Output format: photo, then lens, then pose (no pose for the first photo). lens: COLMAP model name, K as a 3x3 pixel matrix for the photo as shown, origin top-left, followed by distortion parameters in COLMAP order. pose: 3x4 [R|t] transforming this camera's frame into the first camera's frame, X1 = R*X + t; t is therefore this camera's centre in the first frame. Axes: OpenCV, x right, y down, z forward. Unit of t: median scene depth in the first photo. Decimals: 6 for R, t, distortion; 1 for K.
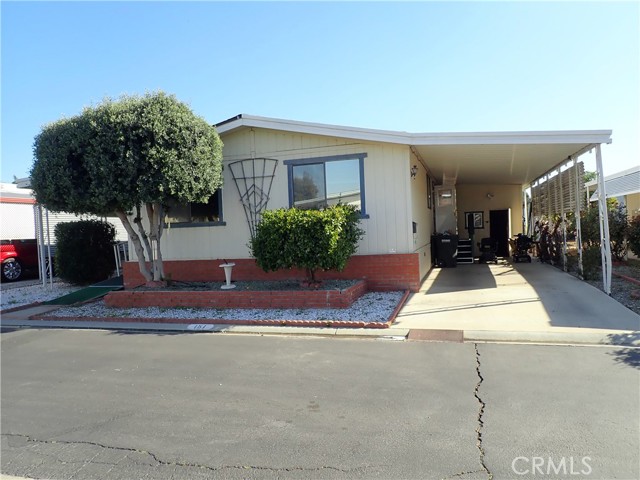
lens RADIAL K [[475.8, 0, 320.6], [0, 475.8, 241.3], [0, 0, 1]] dist [0.009512, 0.001464]
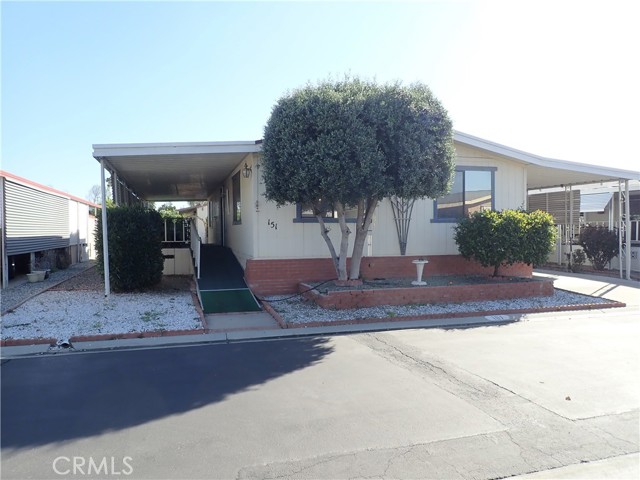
lens RADIAL K [[475.8, 0, 321.3], [0, 475.8, 239.4], [0, 0, 1]] dist [0.009512, 0.001464]
pose [[0.817517, 0.027974, 0.575225, -0.953097], [-0.017165, 0.999559, -0.024214, 0.030702], [-0.575649, 0.009922, 0.817637, 0.288784]]
